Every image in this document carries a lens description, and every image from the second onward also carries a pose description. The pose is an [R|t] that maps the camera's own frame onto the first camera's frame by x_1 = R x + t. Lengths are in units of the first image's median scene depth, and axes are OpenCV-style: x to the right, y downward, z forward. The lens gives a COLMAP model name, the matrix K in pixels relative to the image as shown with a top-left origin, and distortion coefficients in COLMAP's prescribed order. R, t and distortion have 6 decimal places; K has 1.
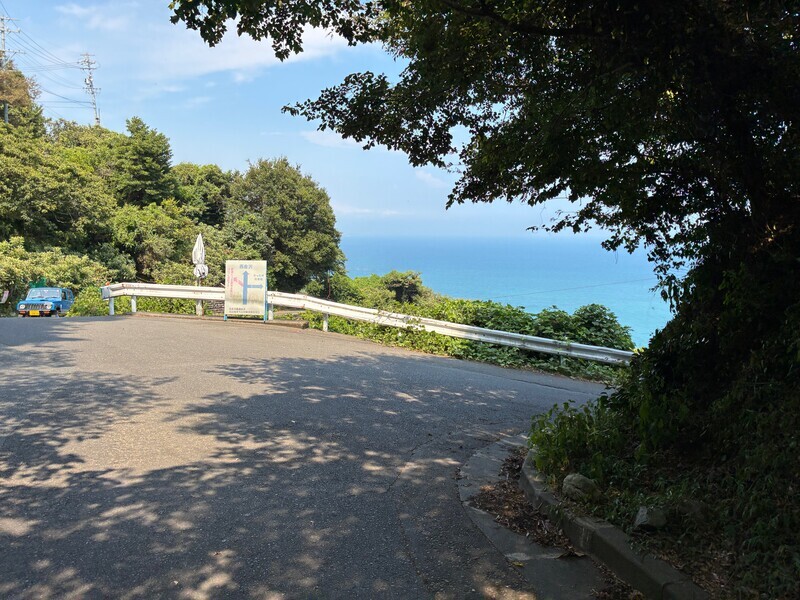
lens RADIAL K [[600.0, 0, 405.2], [0, 600.0, 292.9], [0, 0, 1]] dist [0.042710, -0.000044]
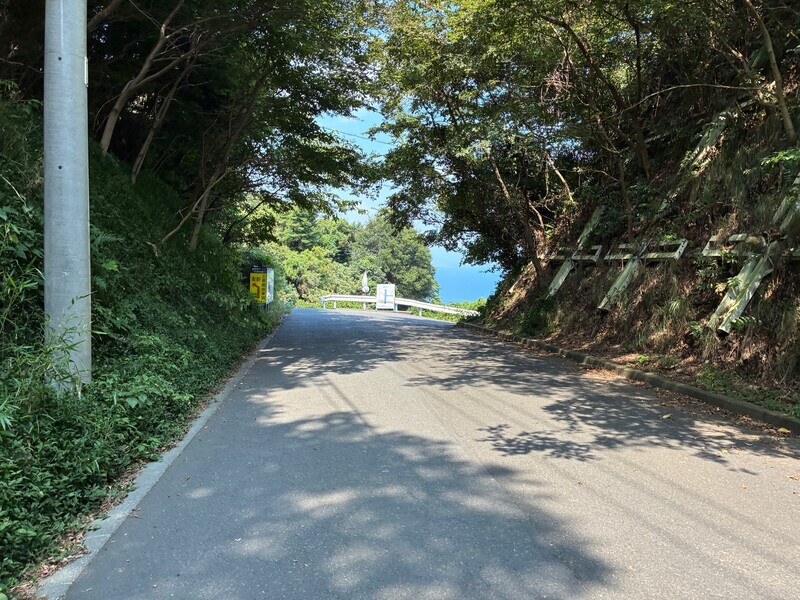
lens RADIAL K [[600.0, 0, 401.9], [0, 600.0, 303.3], [0, 0, 1]] dist [0.042710, -0.000044]
pose [[0.985212, 0.001191, -0.171336, 0.057529], [-0.007305, 0.999359, -0.035059, 0.031040], [0.171185, 0.035793, 0.984589, -0.385446]]
